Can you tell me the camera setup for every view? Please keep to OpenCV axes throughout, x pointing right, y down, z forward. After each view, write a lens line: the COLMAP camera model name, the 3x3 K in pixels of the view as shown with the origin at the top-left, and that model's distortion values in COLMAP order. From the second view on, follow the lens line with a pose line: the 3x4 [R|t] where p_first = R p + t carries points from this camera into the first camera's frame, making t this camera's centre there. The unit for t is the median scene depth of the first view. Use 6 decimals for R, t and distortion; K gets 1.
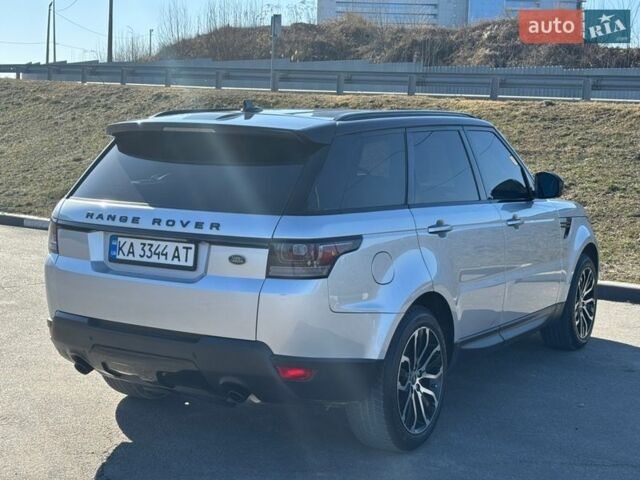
lens RADIAL K [[955.9, 0, 320.0], [0, 955.9, 240.0], [0, 0, 1]] dist [0.108268, -0.084080]
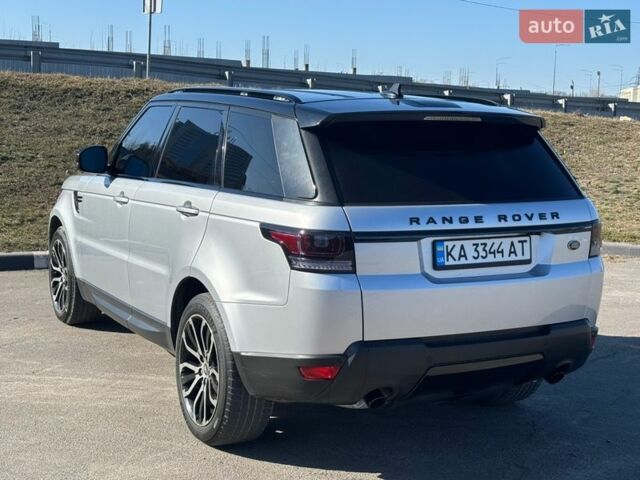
lens RADIAL K [[955.9, 0, 320.0], [0, 955.9, 240.0], [0, 0, 1]] dist [0.108268, -0.084080]
pose [[0.535102, -0.123635, 0.835692, -1.044740], [0.086139, 0.992062, 0.091613, -0.098451], [-0.840384, 0.022963, 0.541504, 0.632351]]
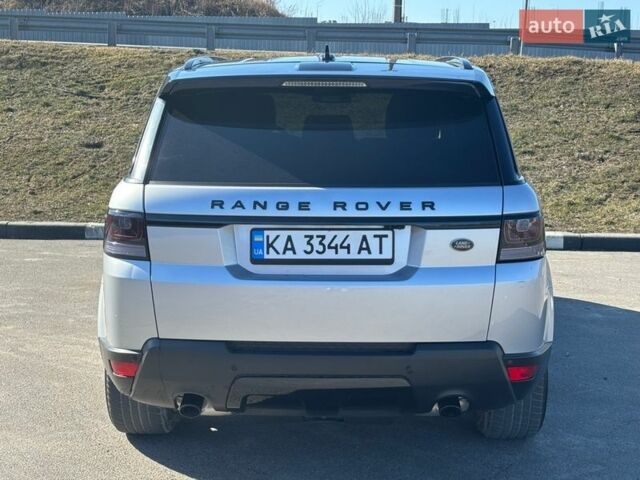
lens RADIAL K [[955.9, 0, 320.0], [0, 955.9, 240.0], [0, 0, 1]] dist [0.108268, -0.084080]
pose [[0.876043, -0.096744, 0.472429, -0.540770], [0.071995, 0.994929, 0.070240, -0.046040], [-0.476828, -0.027520, 0.878566, 0.331646]]
